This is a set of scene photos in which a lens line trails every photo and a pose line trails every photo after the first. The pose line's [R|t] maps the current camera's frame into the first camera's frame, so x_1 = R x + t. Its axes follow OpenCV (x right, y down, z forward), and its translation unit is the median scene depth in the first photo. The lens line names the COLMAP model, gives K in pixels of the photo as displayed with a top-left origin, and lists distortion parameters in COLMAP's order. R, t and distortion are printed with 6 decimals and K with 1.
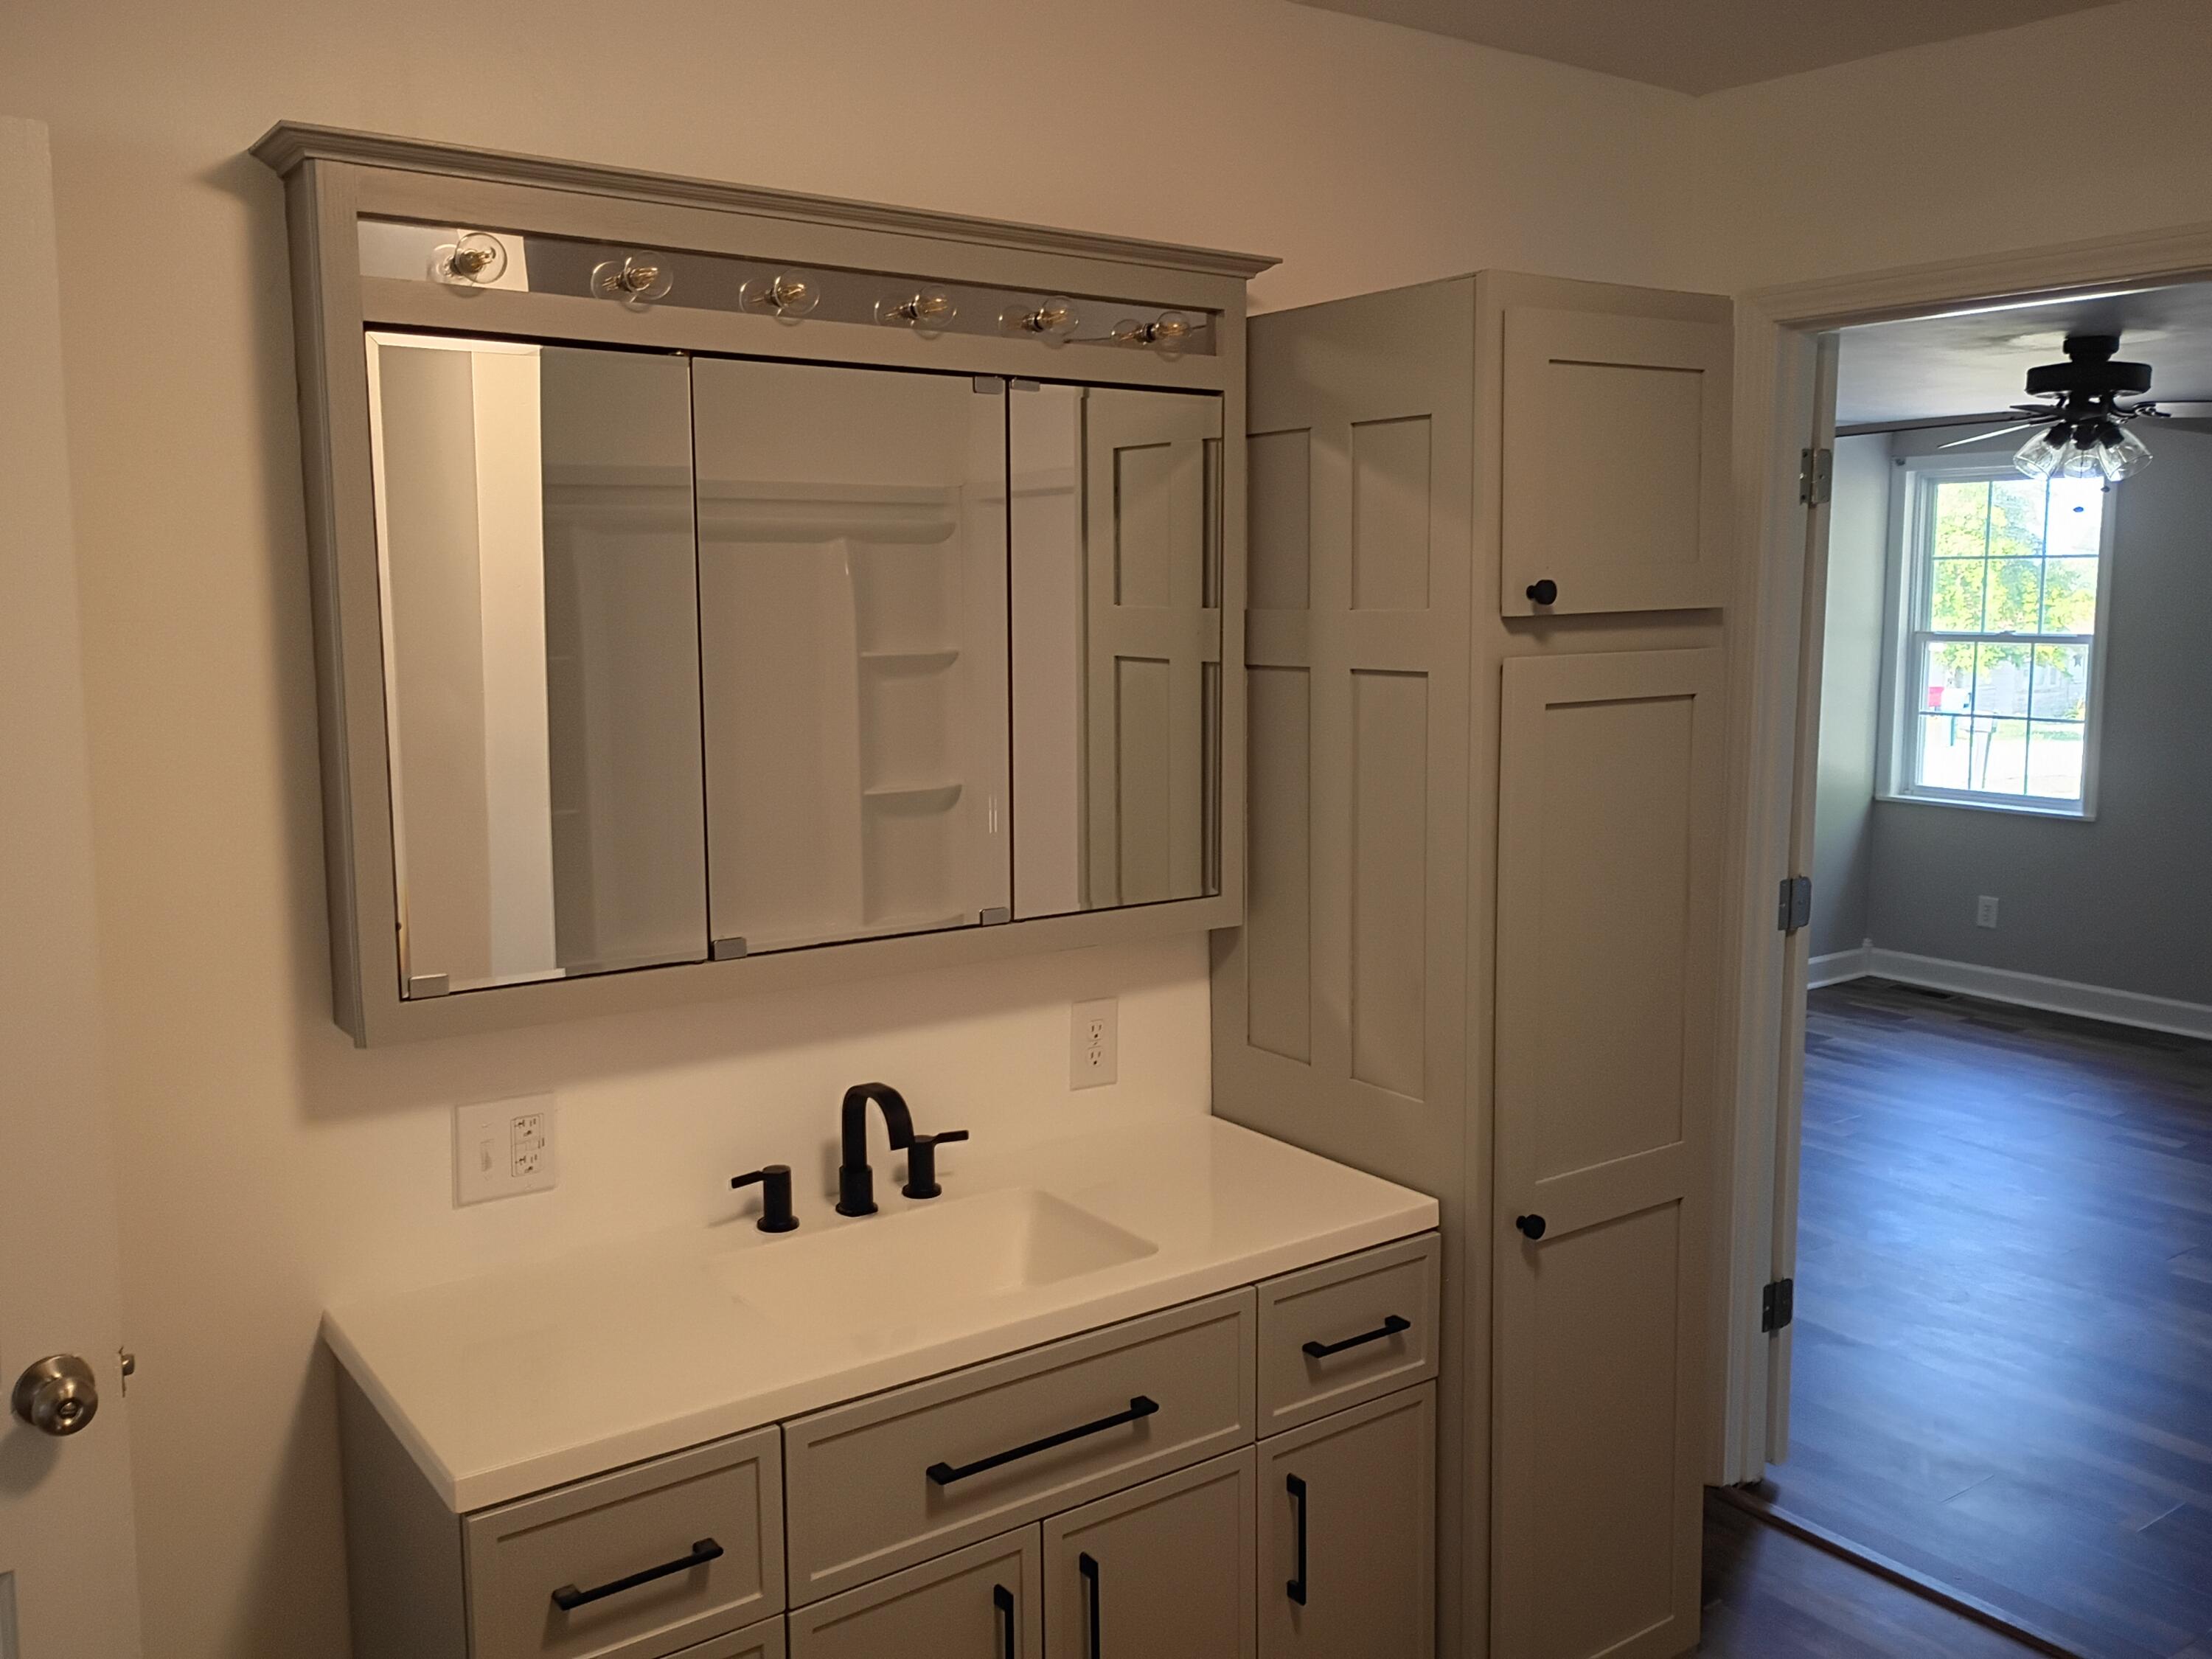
lens RADIAL K [[1832.7, 0, 1106.0], [0, 1832.7, 829.5], [0, 0, 1]] dist [0.006682, 0.004087]
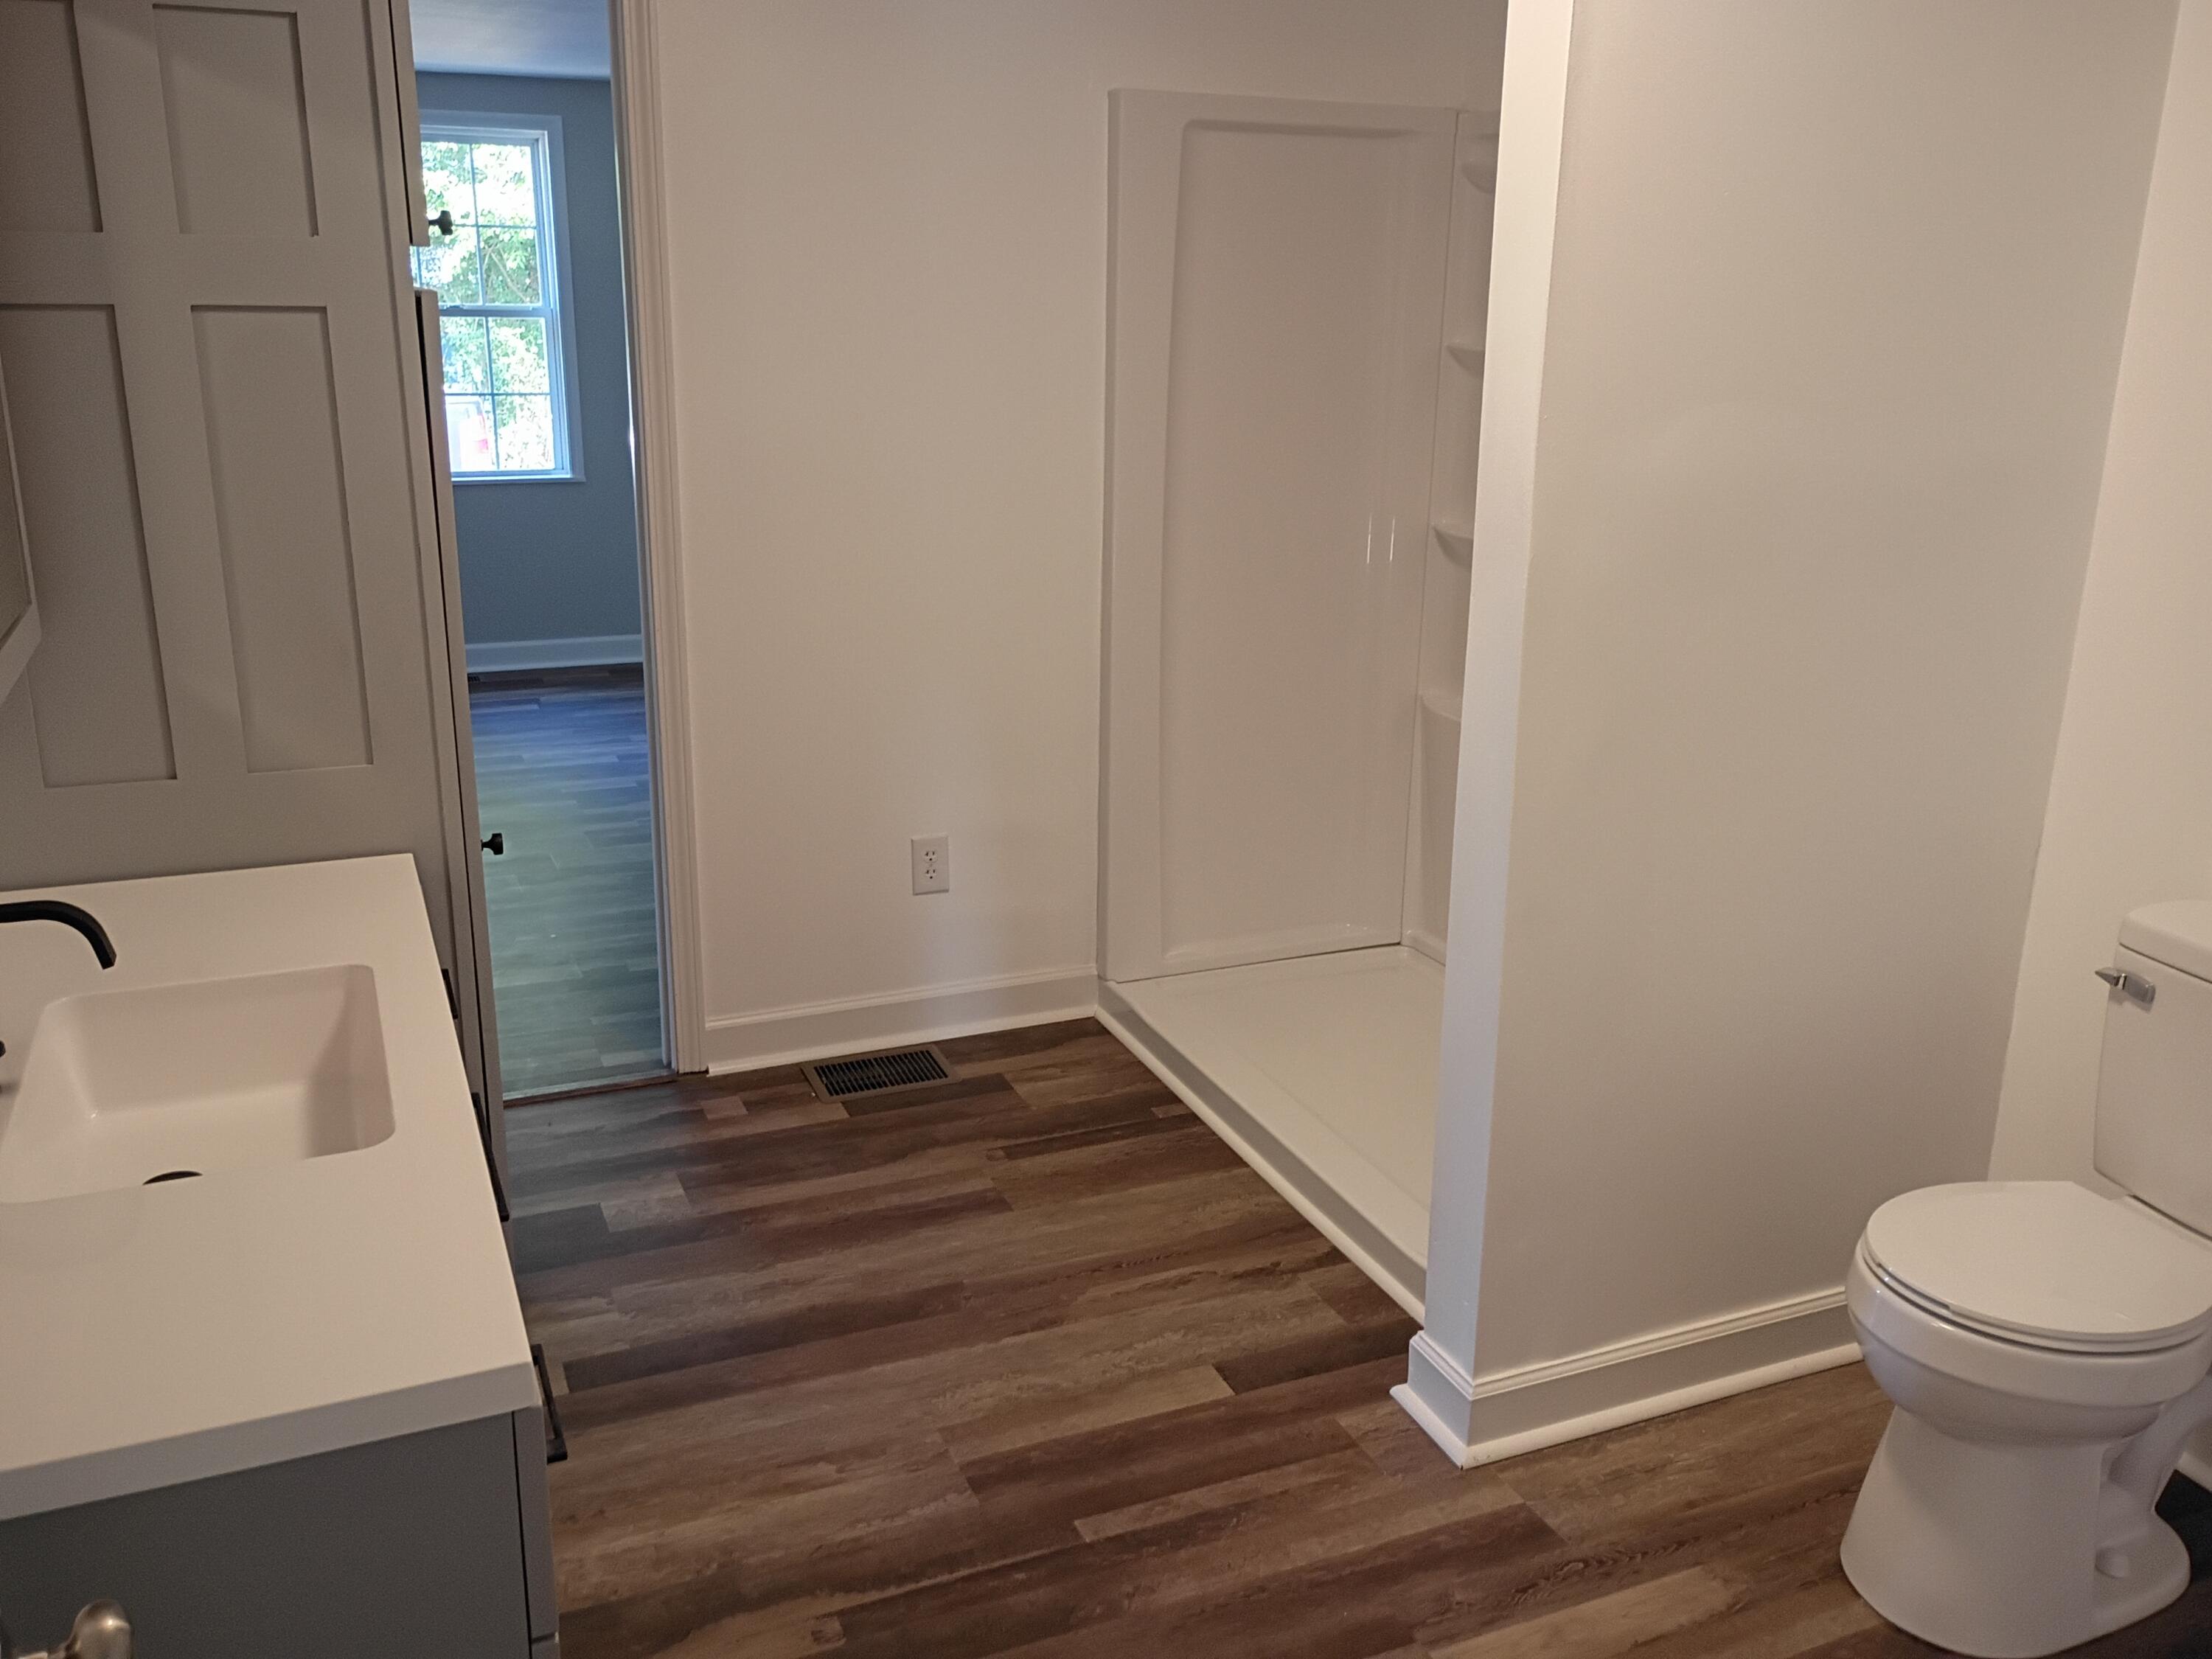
lens RADIAL K [[1832.7, 0, 1106.0], [0, 1832.7, 829.5], [0, 0, 1]] dist [0.006682, 0.004087]
pose [[0.644484, -0.200318, 0.737911, -0.269970], [0.078326, 0.977291, 0.196893, 0.016679], [-0.760595, -0.069096, 0.645539, 0.091333]]
